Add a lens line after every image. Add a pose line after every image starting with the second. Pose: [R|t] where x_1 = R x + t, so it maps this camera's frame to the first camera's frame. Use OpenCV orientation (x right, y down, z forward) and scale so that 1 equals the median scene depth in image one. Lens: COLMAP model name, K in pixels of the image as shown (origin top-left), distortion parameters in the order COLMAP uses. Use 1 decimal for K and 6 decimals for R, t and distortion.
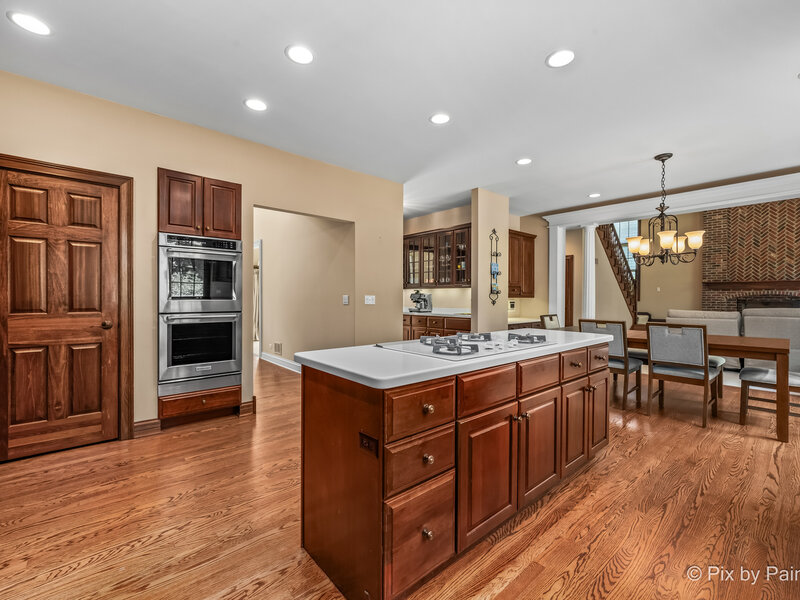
lens RADIAL K [[356.3, 0, 400.3], [0, 356.3, 301.8], [0, 0, 1]] dist [-0.002802, 0.000797]
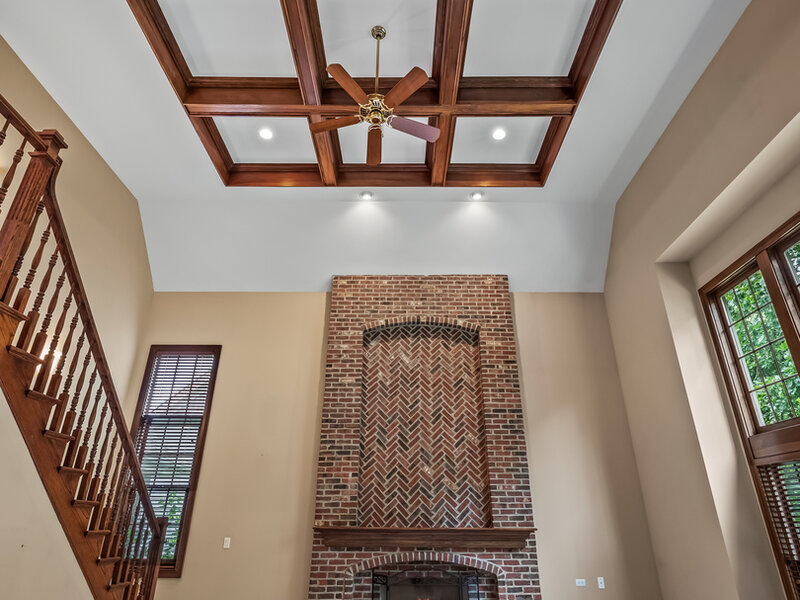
lens RADIAL K [[475.8, 0, 404.7], [0, 475.8, 293.6], [0, 0, 1]] dist [-0.000984, -0.002653]
pose [[0.654578, 0.323973, 0.683058, 0.472079], [0.008641, 0.900258, -0.435271, -0.061301], [-0.755945, 0.290821, 0.586490, 0.537928]]
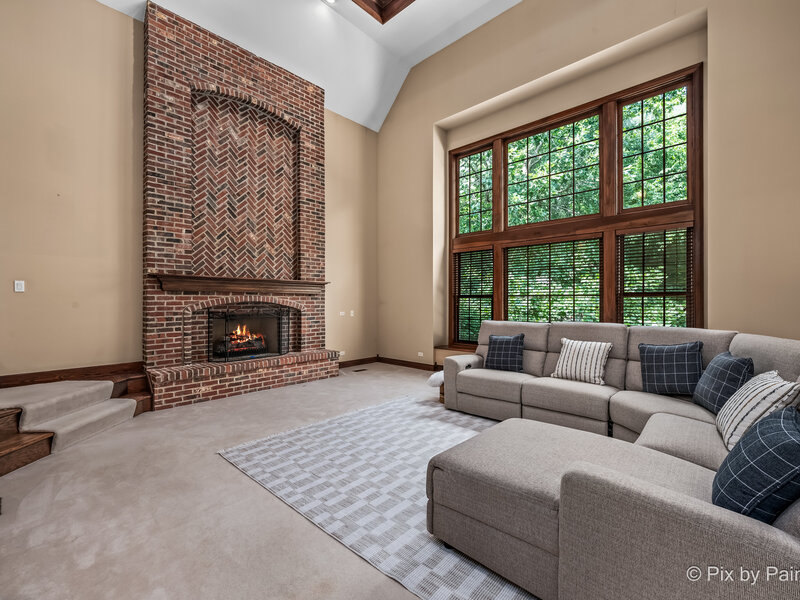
lens RADIAL K [[356.3, 0, 403.6], [0, 356.3, 298.0], [0, 0, 1]] dist [-0.002802, 0.000797]
pose [[-0.107154, 0.002724, 0.994239, 0.406363], [0.013405, 0.999909, -0.001294, -0.021977], [-0.994152, 0.013190, -0.107181, 0.778985]]
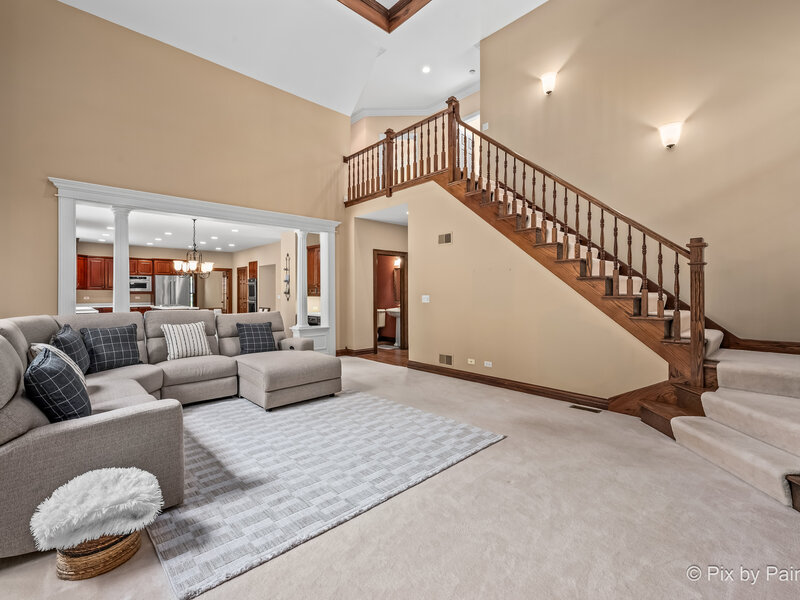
lens RADIAL K [[356.3, 0, 401.5], [0, 356.3, 293.9], [0, 0, 1]] dist [-0.002802, 0.000797]
pose [[0.029734, -0.004316, -0.999549, 0.993665], [-0.010144, 0.999938, -0.004620, -0.013731], [0.999506, 0.010277, 0.029688, 0.804743]]
